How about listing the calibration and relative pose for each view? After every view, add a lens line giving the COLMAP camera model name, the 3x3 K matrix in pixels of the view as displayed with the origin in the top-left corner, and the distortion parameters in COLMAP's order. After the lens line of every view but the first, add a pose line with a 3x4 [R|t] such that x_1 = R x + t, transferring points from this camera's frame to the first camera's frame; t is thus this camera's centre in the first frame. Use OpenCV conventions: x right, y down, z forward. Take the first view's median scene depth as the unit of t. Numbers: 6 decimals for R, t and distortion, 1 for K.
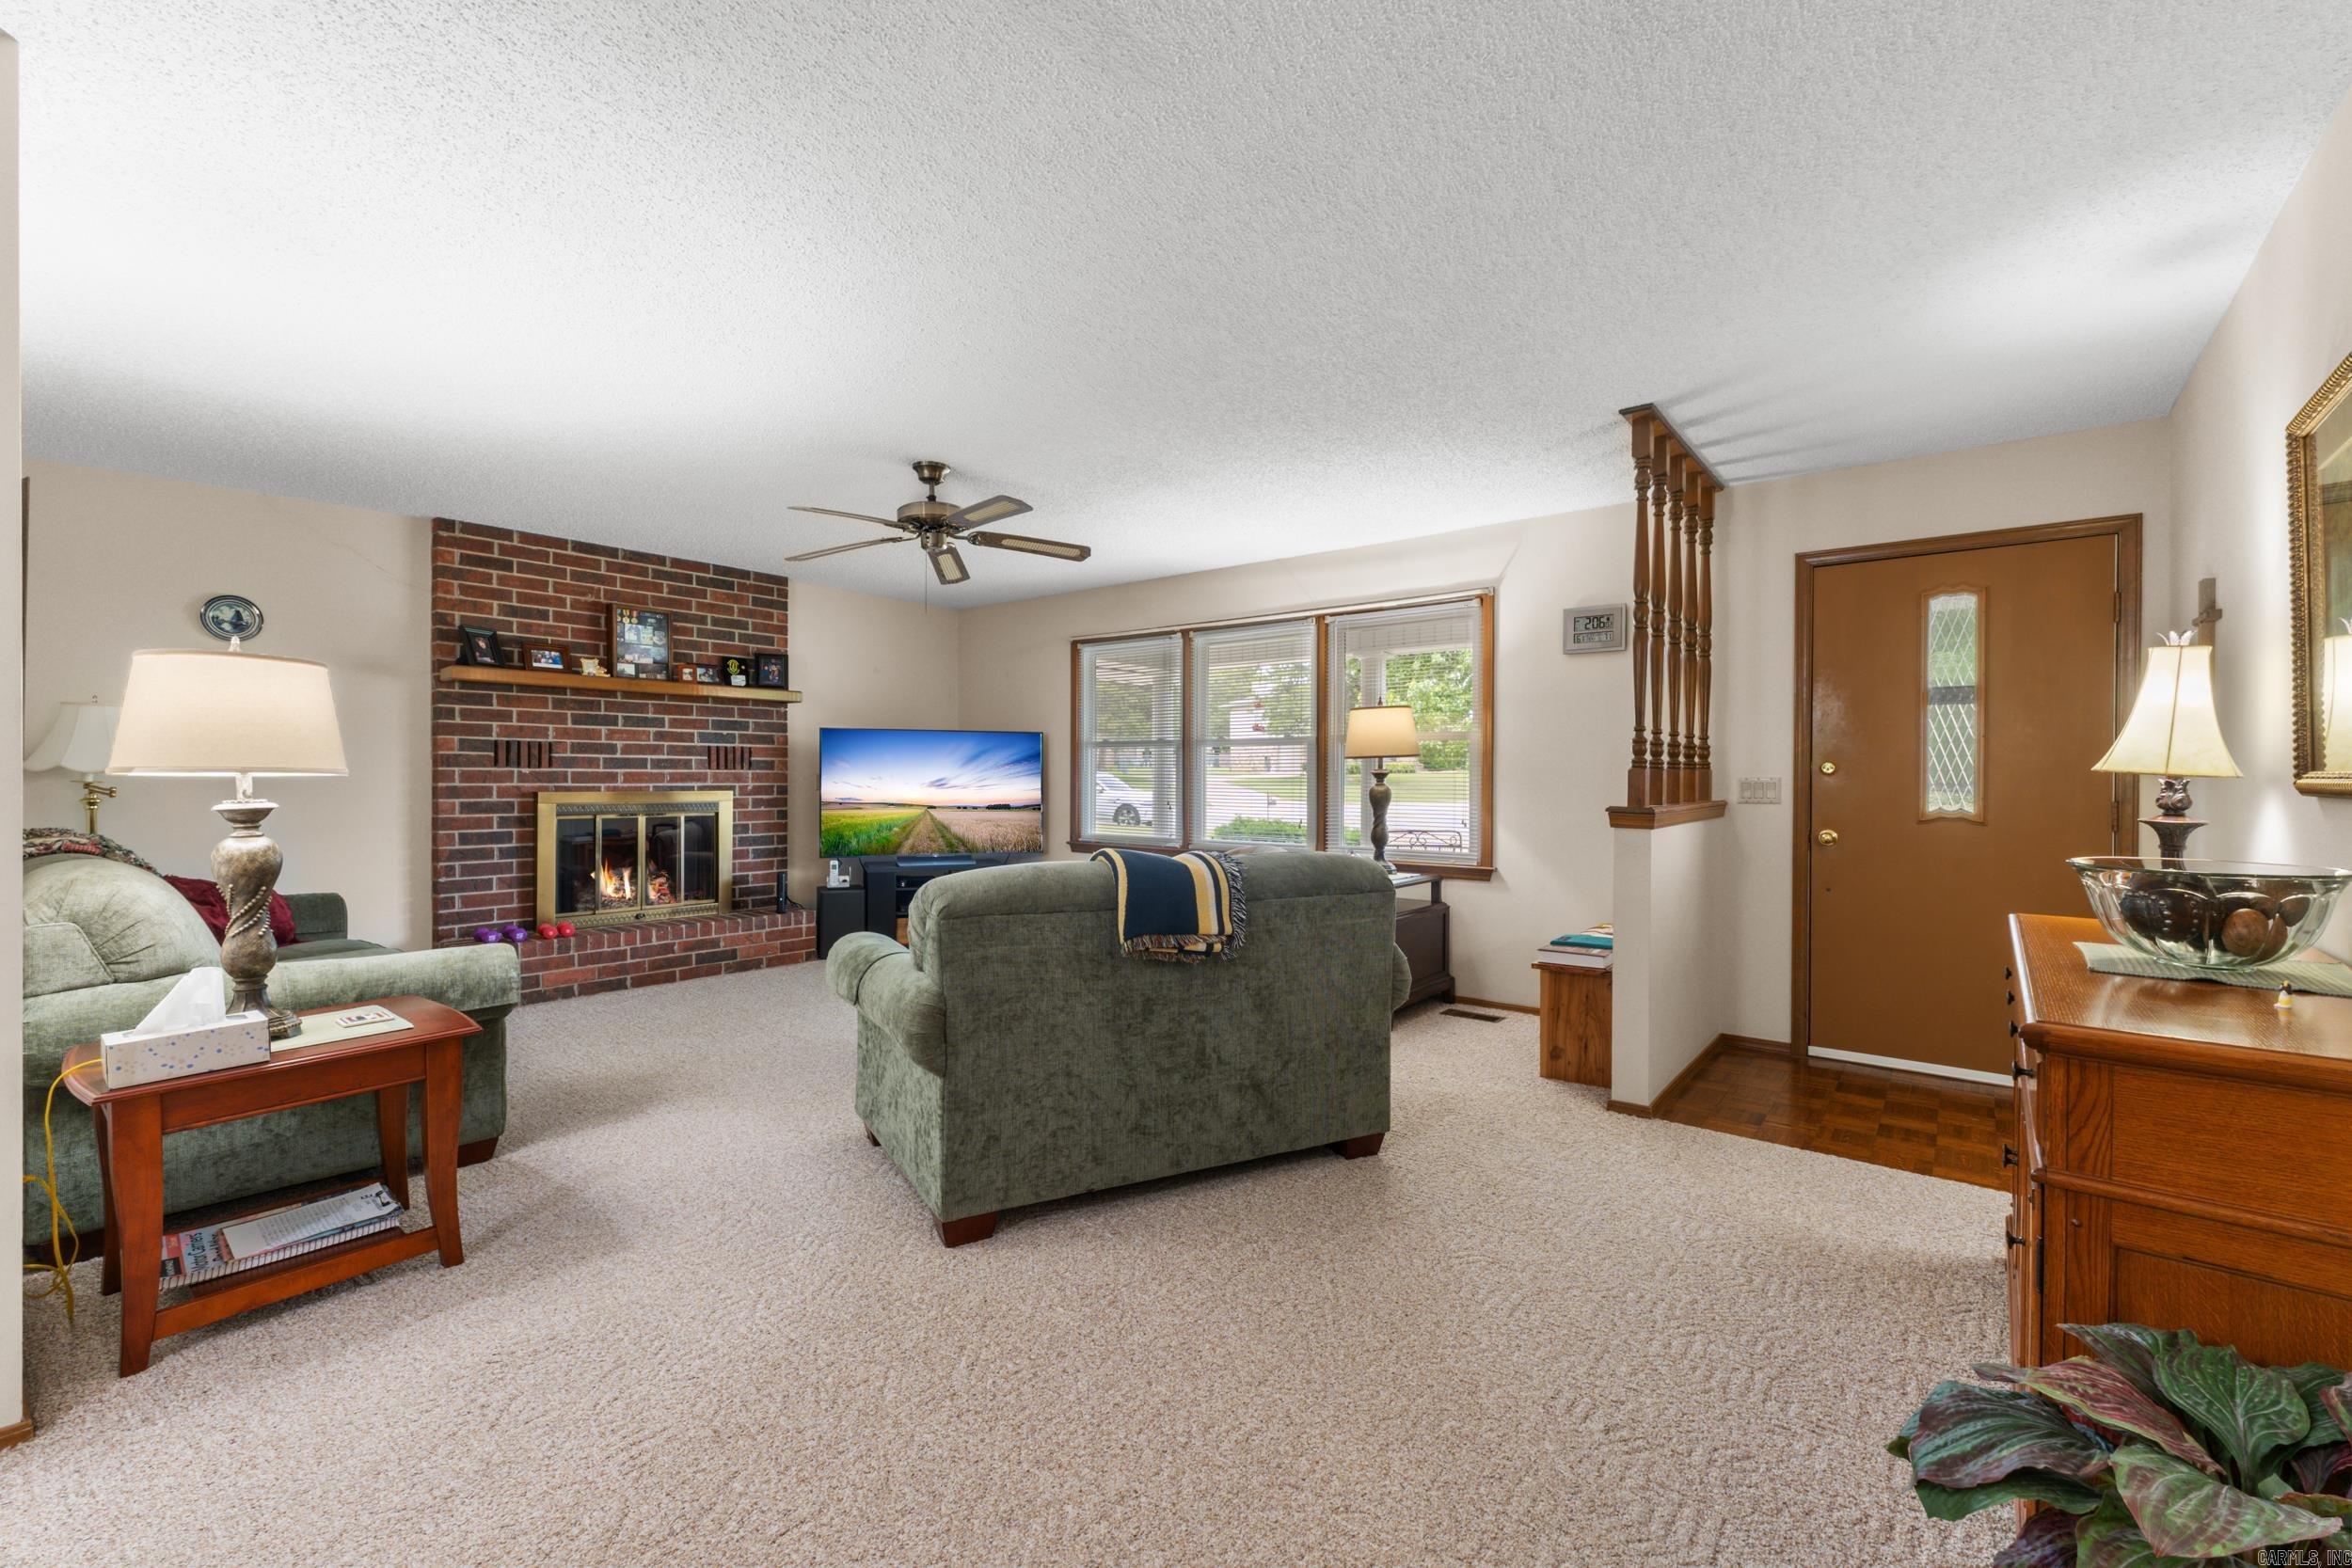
lens RADIAL K [[999.2, 0, 1171.3], [0, 999.2, 779.6], [0, 0, 1]] dist [0.002268, 0.000484]
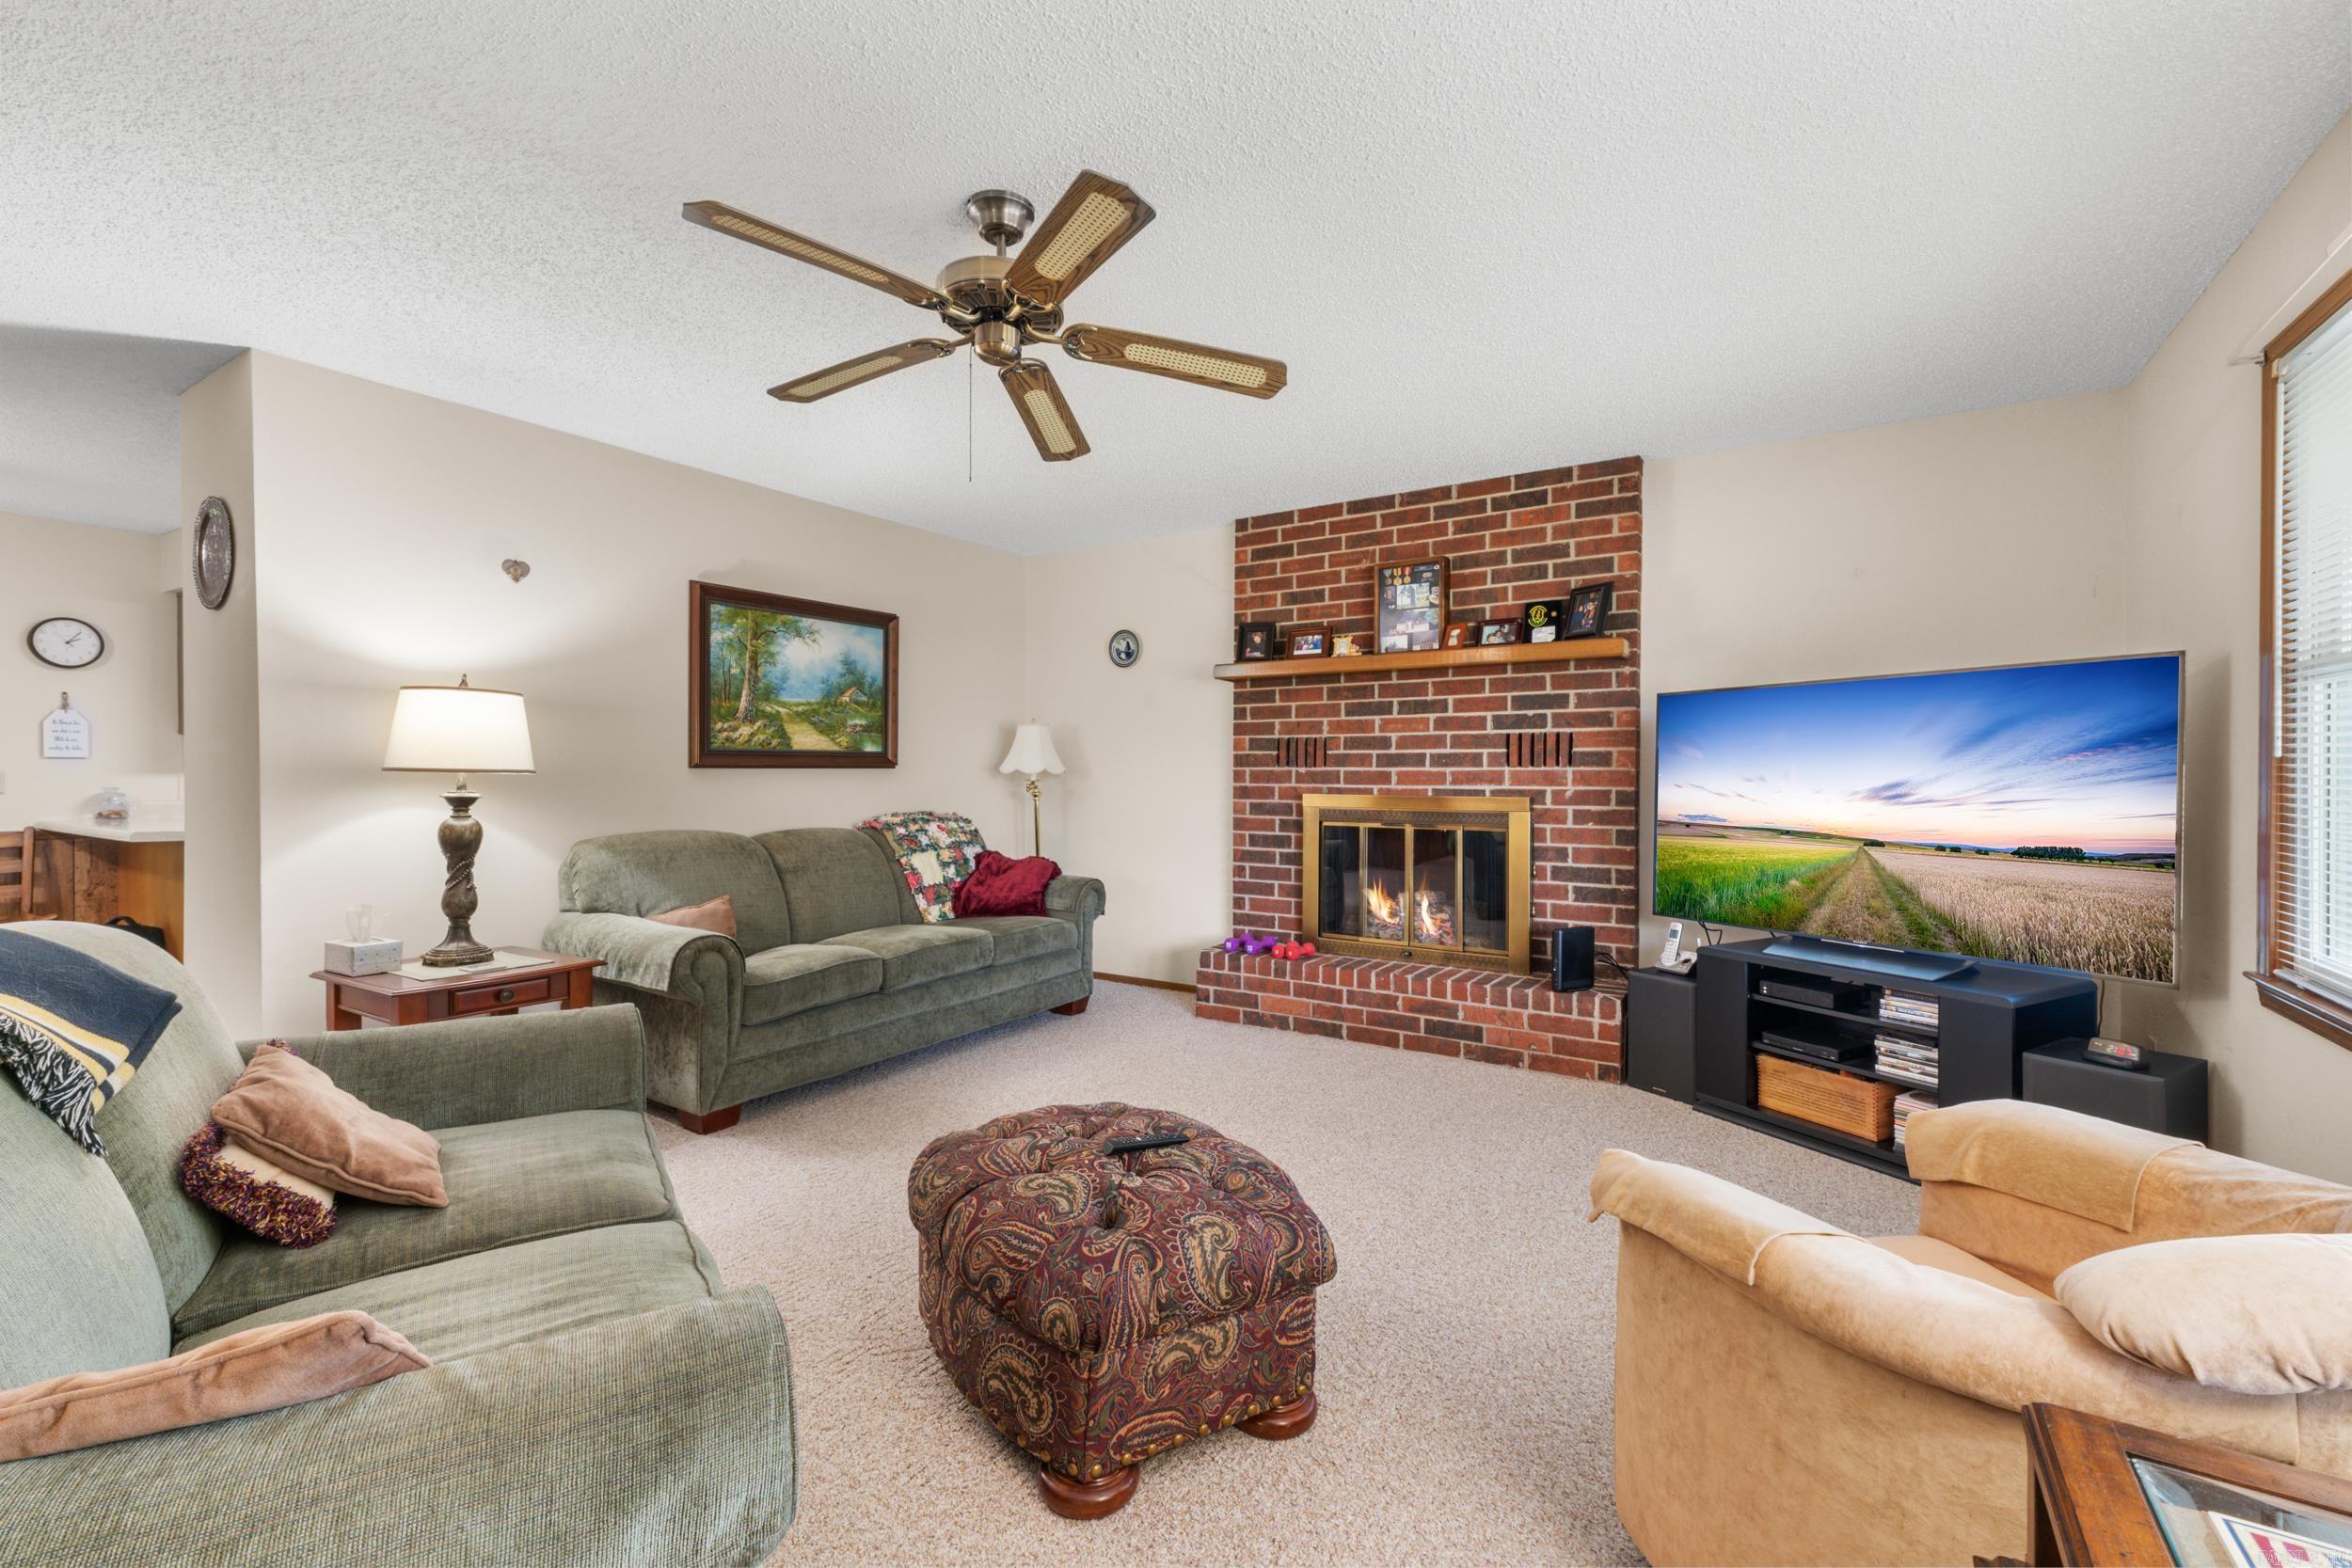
lens RADIAL K [[999.2, 0, 1161.4], [0, 999.2, 778.2], [0, 0, 1]] dist [0.002268, 0.000484]
pose [[0.102310, 0.005301, -0.994738, 0.227947], [-0.001246, 0.999986, 0.005201, -0.005707], [0.994752, 0.000707, 0.102315, 0.715765]]
